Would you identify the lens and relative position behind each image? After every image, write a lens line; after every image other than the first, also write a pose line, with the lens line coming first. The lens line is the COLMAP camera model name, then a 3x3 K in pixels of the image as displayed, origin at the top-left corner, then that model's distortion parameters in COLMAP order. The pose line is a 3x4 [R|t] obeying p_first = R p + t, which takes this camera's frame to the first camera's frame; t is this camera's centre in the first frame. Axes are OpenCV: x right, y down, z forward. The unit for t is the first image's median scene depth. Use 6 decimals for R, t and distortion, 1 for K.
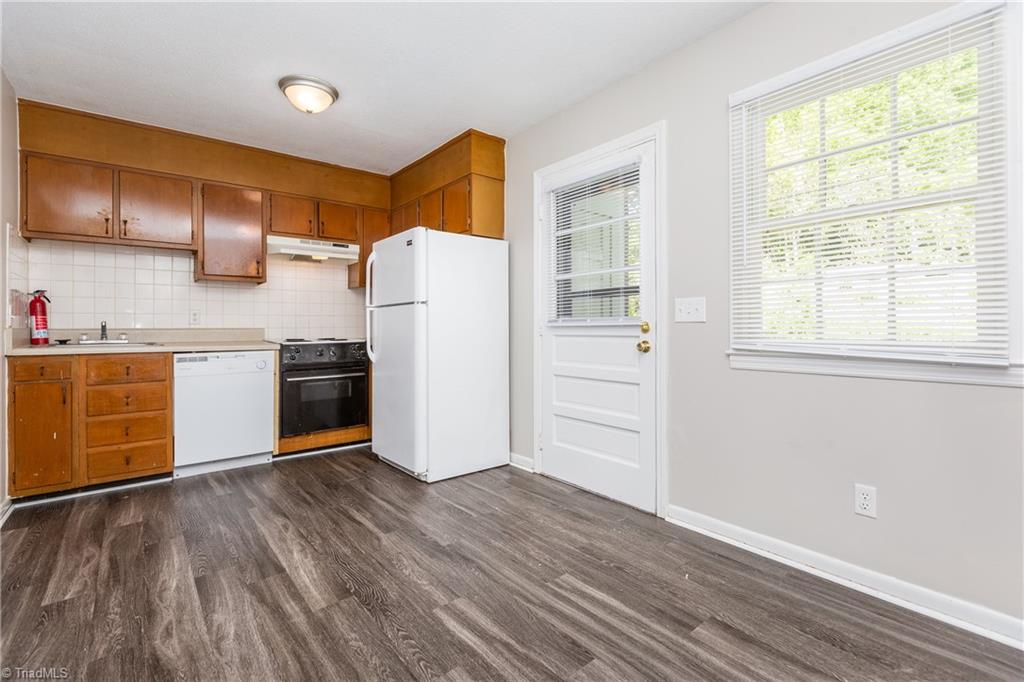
lens RADIAL K [[461.0, 0, 518.6], [0, 461.0, 324.4], [0, 0, 1]] dist [0.000360, -0.000136]
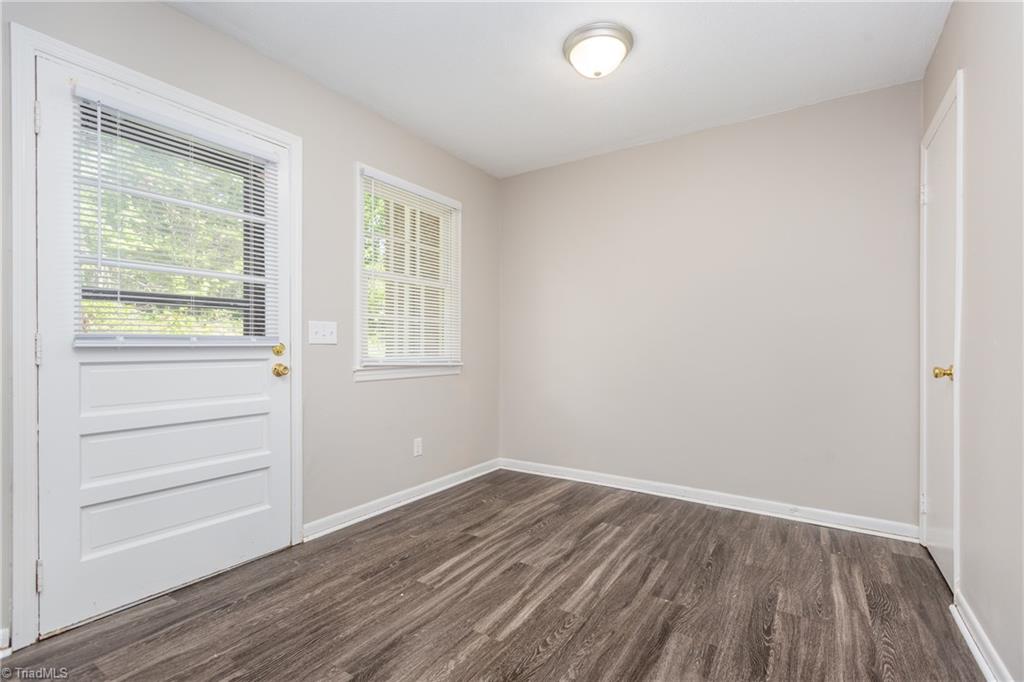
lens RADIAL K [[460.1, 0, 509.6], [0, 460.1, 347.4], [0, 0, 1]] dist [-0.000165, -0.000321]
pose [[-0.281330, 0.004029, 0.959603, -1.036268], [-0.004318, 0.999976, -0.005465, 0.009375], [-0.959601, -0.005681, -0.281306, 1.163052]]
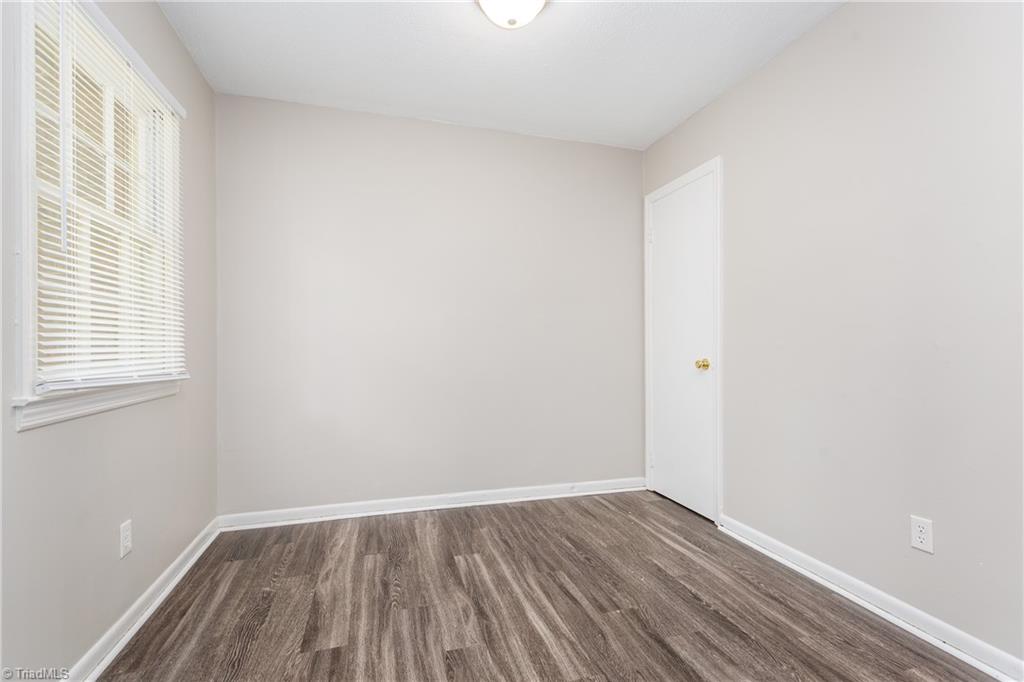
lens RADIAL K [[460.1, 0, 509.6], [0, 460.1, 347.4], [0, 0, 1]] dist [-0.000165, -0.000321]
pose [[-0.912444, 0.005084, 0.409170, -0.335628], [0.004794, 0.999987, -0.001735, 0.002579], [-0.409173, 0.000379, -0.912457, 1.532376]]
